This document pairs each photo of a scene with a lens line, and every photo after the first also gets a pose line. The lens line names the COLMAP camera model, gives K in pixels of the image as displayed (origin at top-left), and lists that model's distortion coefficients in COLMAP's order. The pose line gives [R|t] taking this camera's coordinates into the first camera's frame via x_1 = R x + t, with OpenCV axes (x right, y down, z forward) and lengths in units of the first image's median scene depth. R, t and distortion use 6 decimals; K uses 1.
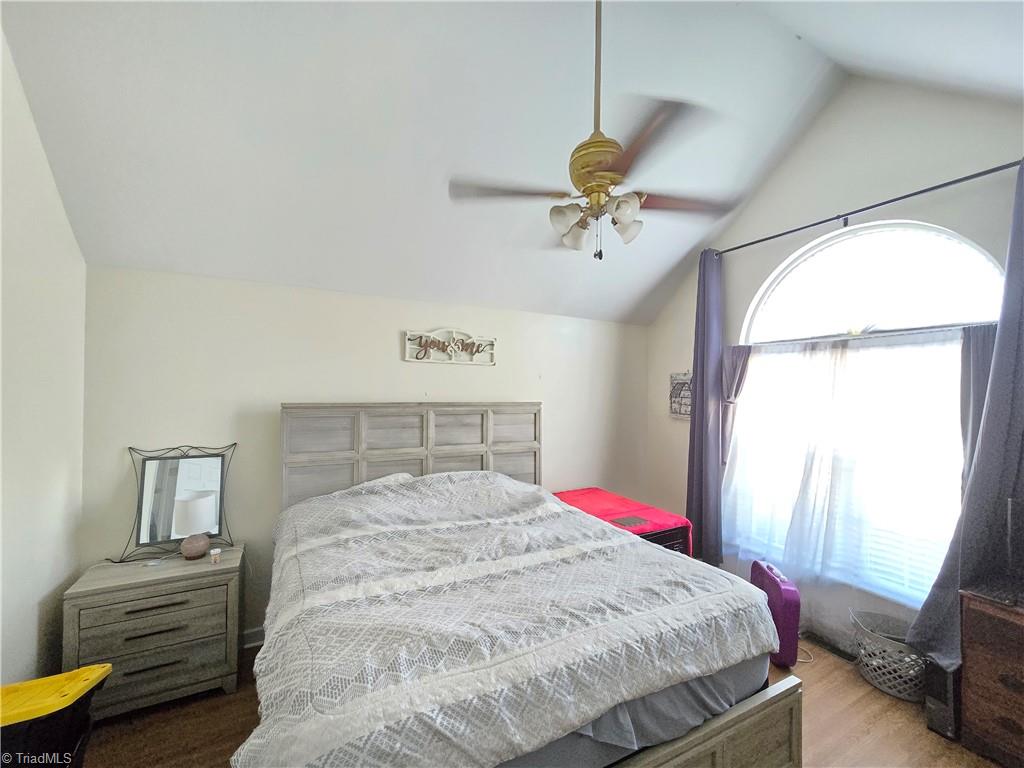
lens RADIAL K [[421.7, 0, 514.4], [0, 421.7, 384.7], [0, 0, 1]] dist [0.000431, 0.000690]
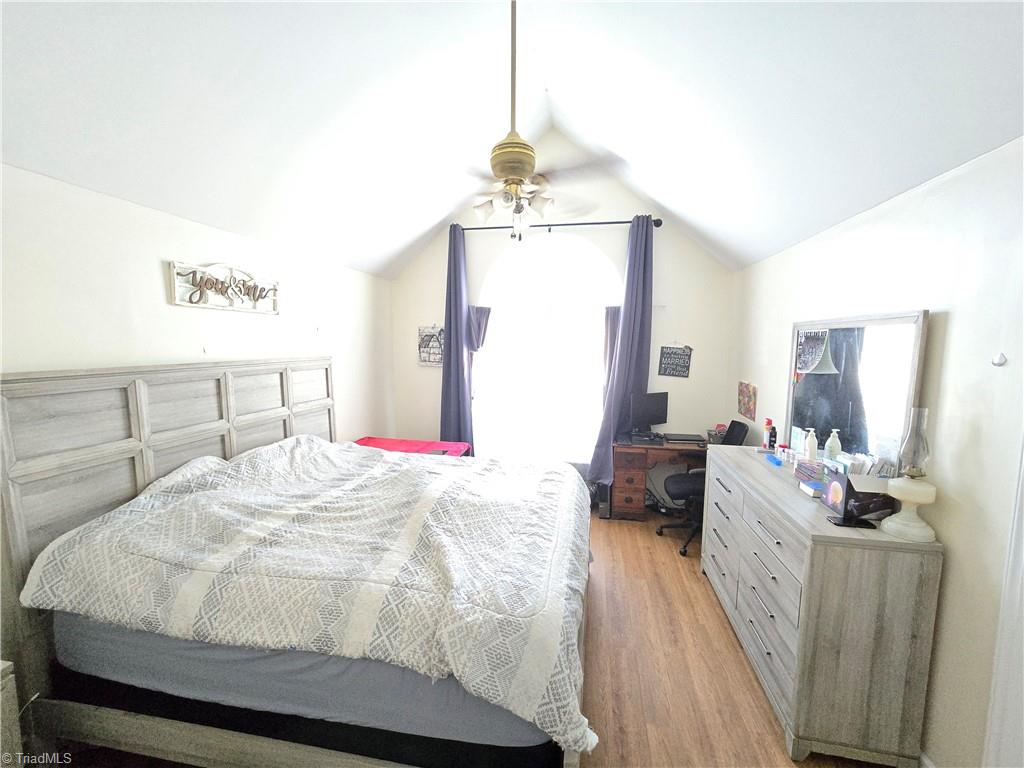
lens RADIAL K [[421.7, 0, 514.4], [0, 421.7, 384.7], [0, 0, 1]] dist [0.000431, 0.000690]
pose [[0.628424, -0.090223, 0.772621, -0.441033], [-0.003855, 0.992877, 0.119080, -0.009338], [-0.777862, -0.077811, 0.623600, 0.099722]]
